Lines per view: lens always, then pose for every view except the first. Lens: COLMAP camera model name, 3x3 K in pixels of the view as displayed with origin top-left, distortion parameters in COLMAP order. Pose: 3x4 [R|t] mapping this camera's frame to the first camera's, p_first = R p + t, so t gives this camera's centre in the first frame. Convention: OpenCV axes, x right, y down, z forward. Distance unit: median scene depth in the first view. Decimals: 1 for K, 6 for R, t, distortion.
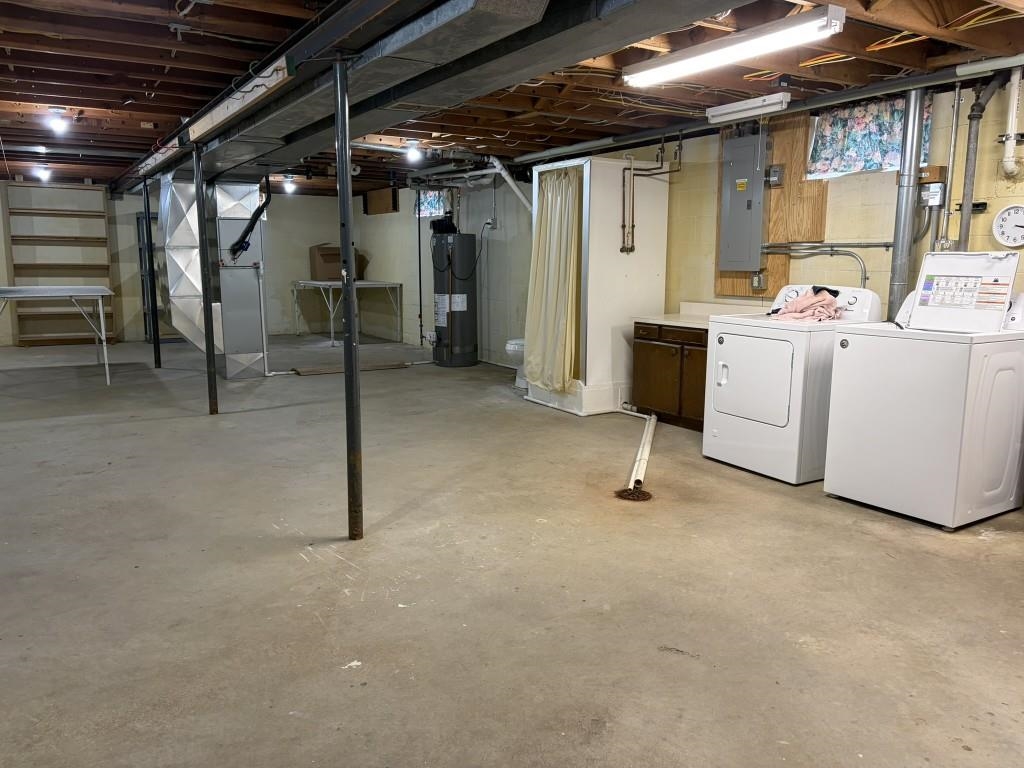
lens RADIAL K [[774.9, 0, 511.0], [0, 774.9, 381.5], [0, 0, 1]] dist [0.052393, -0.053748]
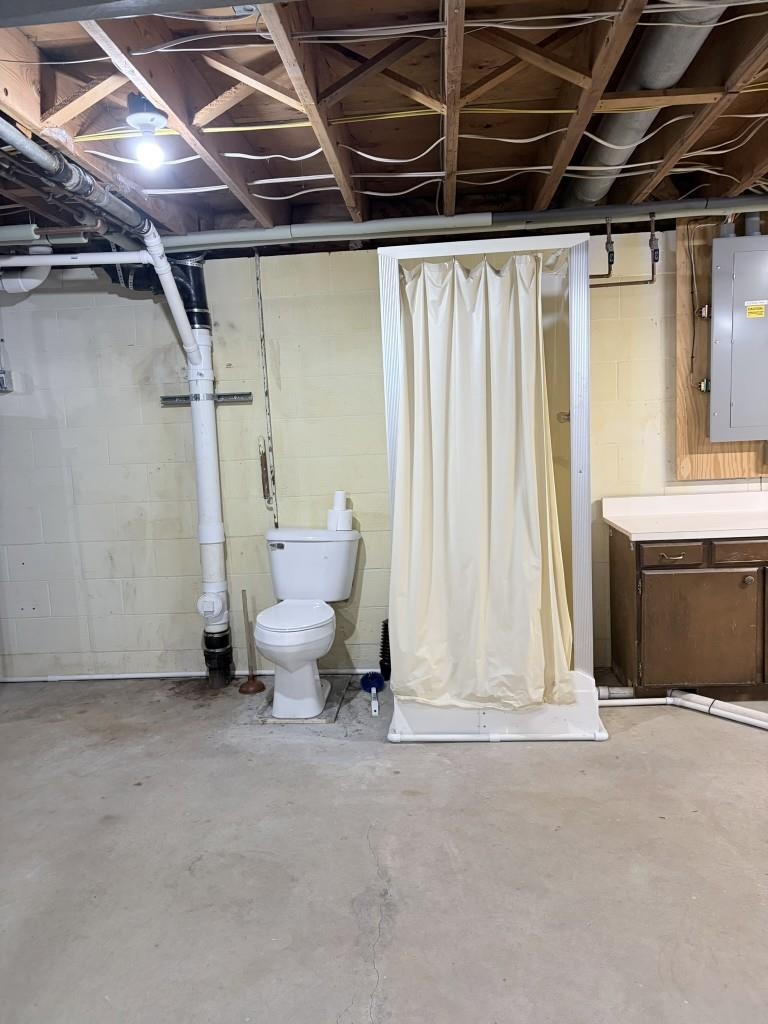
lens RADIAL K [[774.9, 0, 385.7], [0, 774.9, 515.7], [0, 0, 1]] dist [0.052393, -0.053748]
pose [[0.578852, -0.126316, 0.805590, -0.374545], [0.175672, 0.984048, 0.028070, -0.134984], [-0.796285, 0.125271, 0.591809, 0.763012]]
